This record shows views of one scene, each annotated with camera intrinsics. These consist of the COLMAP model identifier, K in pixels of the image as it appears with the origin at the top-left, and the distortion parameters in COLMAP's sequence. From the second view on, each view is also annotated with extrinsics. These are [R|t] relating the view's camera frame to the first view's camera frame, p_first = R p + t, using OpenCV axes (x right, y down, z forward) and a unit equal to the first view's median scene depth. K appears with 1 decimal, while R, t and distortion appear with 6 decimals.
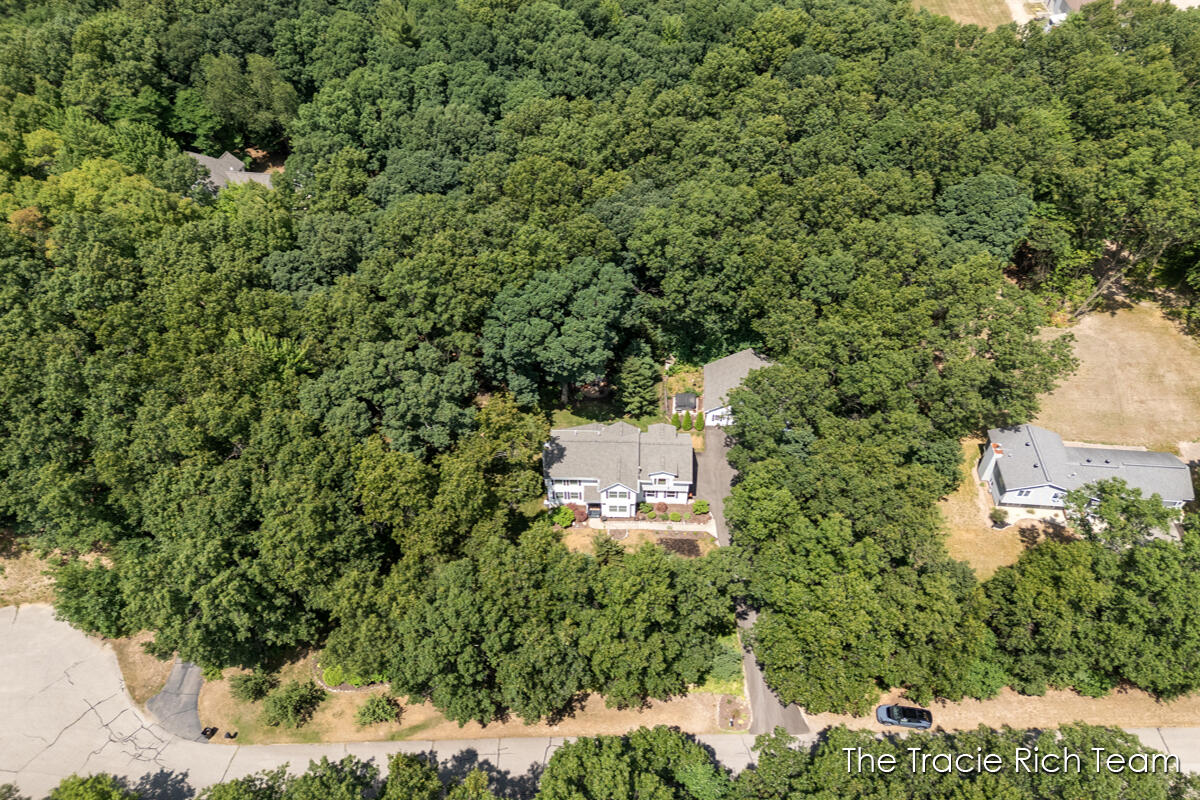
lens RADIAL K [[797.4, 0, 603.5], [0, 797.4, 456.0], [0, 0, 1]] dist [0.048782, -0.033252]
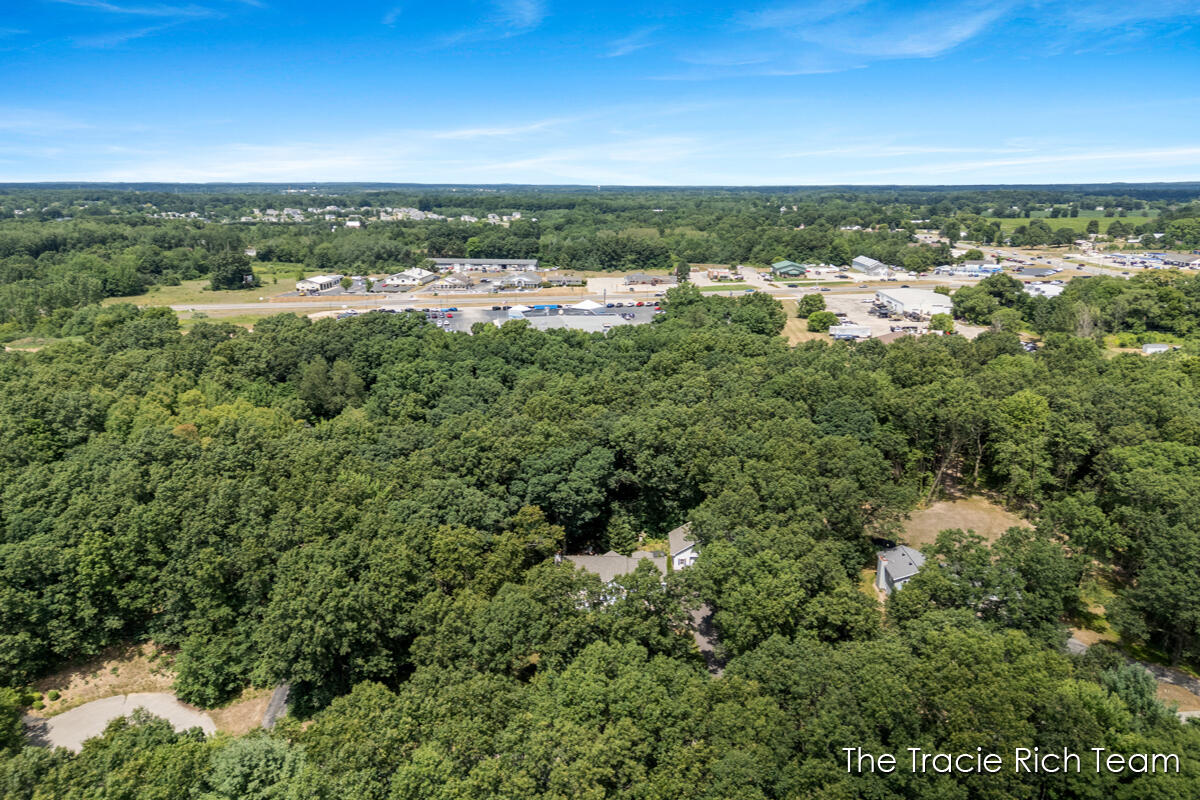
lens RADIAL K [[797.4, 0, 603.5], [0, 797.4, 456.0], [0, 0, 1]] dist [0.048782, -0.033252]
pose [[0.997381, -0.013001, 0.071155, -0.080690], [0.044884, 0.882659, -0.467866, 0.425132], [-0.056723, 0.469834, 0.880930, -0.253626]]
